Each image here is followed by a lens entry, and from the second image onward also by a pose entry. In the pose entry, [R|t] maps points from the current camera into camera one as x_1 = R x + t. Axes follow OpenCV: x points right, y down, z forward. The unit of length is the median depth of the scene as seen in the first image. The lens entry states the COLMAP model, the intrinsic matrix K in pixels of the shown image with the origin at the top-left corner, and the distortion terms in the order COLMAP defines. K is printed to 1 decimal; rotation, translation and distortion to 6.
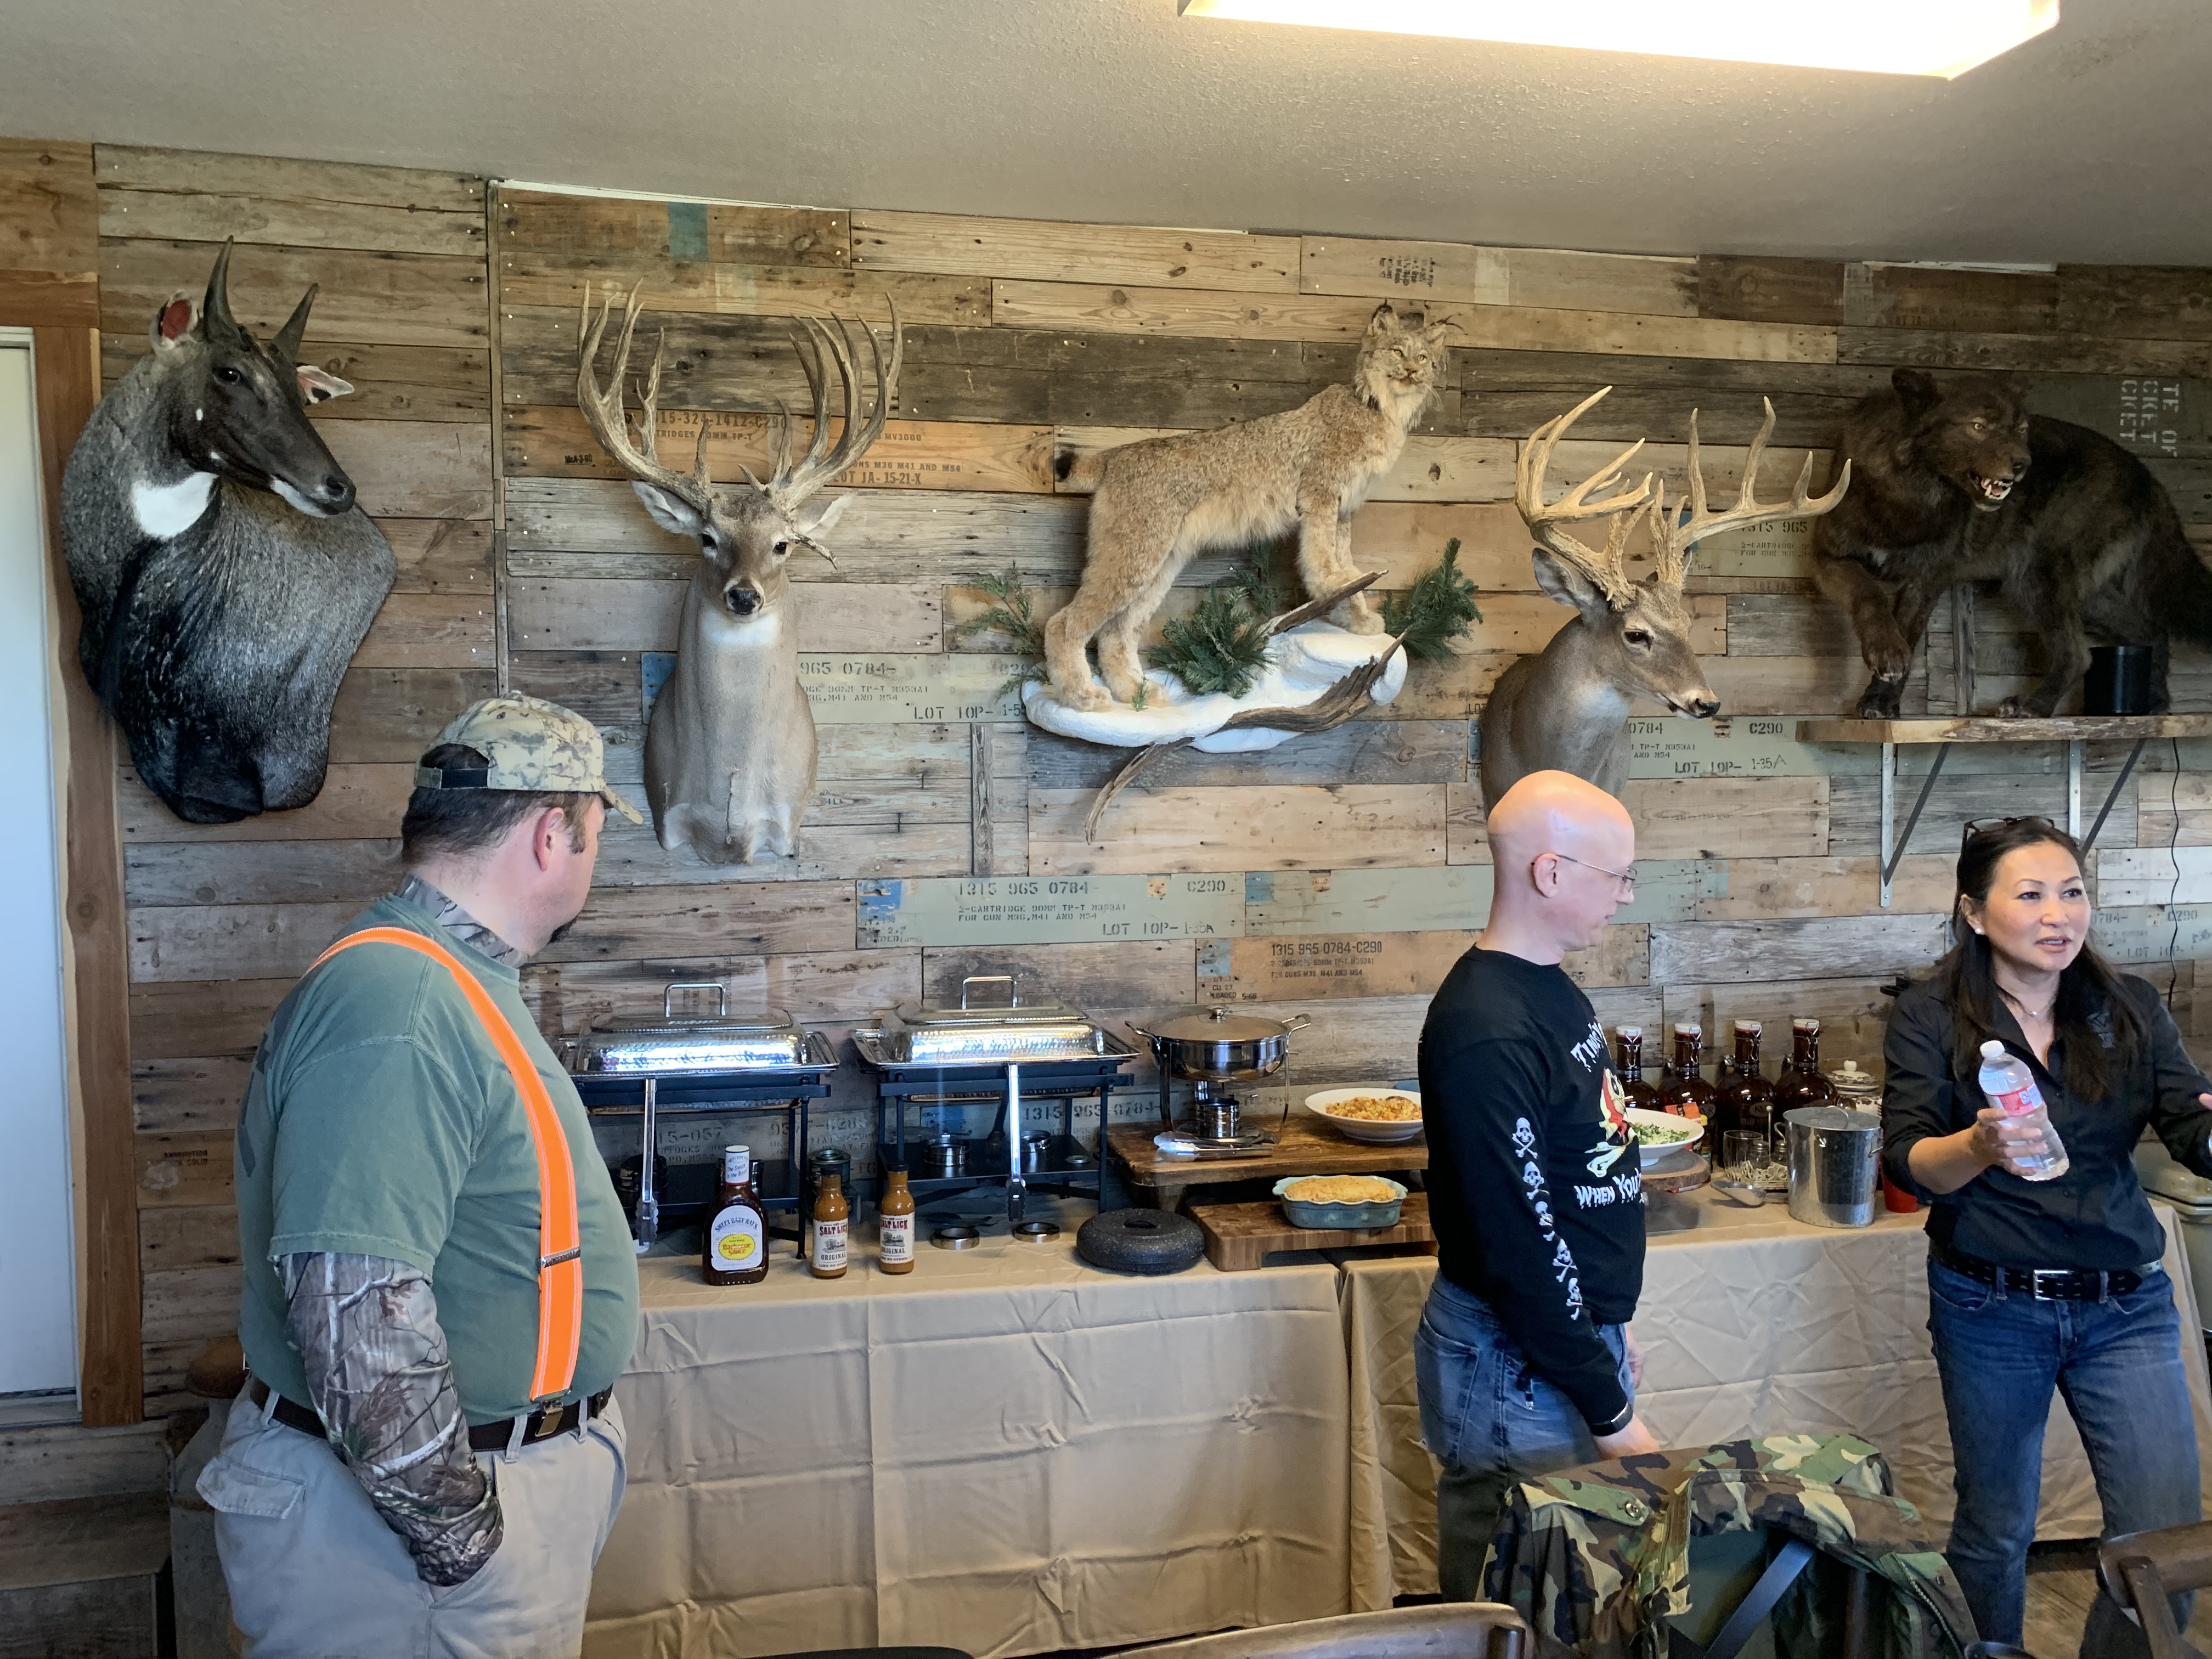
lens RADIAL K [[1681.3, 0, 1106.0], [0, 1681.3, 829.5], [0, 0, 1]] dist [0.002257, 0.000551]
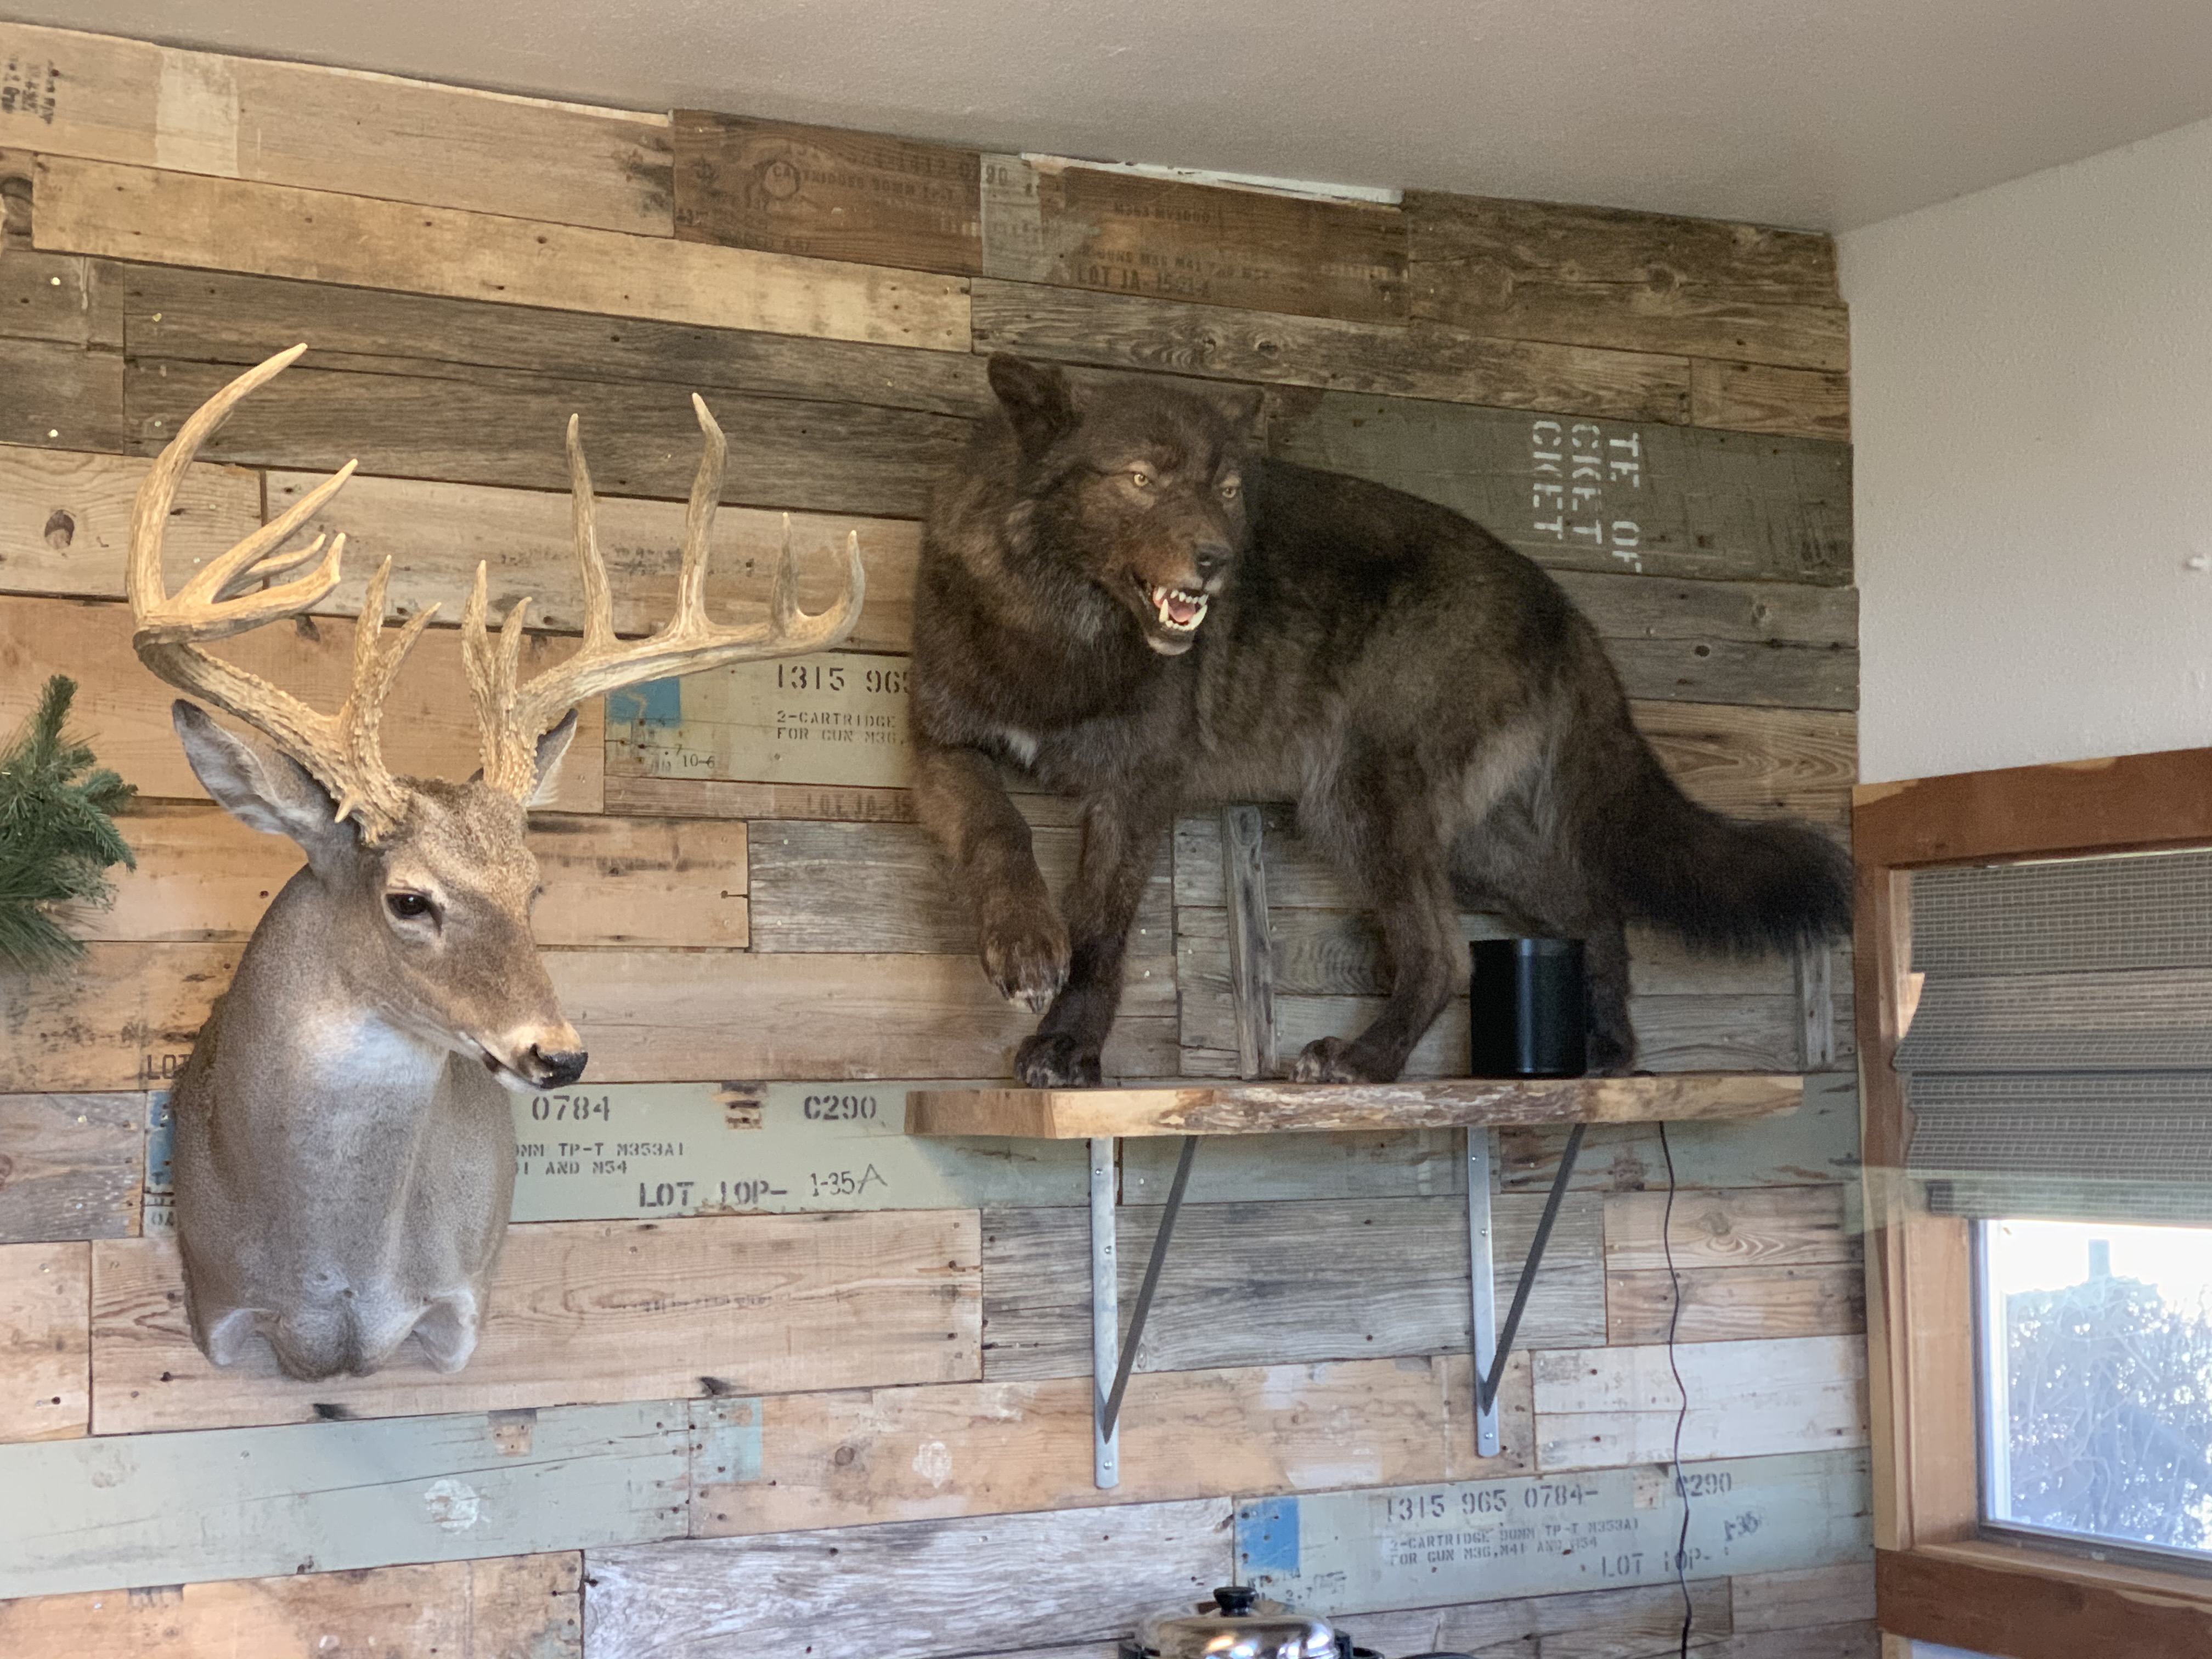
lens RADIAL K [[3369.6, 0, 1106.0], [0, 3369.6, 829.5], [0, 0, 1]] dist [0.084583, -0.117500]
pose [[0.959029, 0.018810, 0.282683, 0.201417], [0.020625, 0.990510, -0.135883, -0.008098], [-0.282556, 0.136146, 0.949540, 0.085273]]
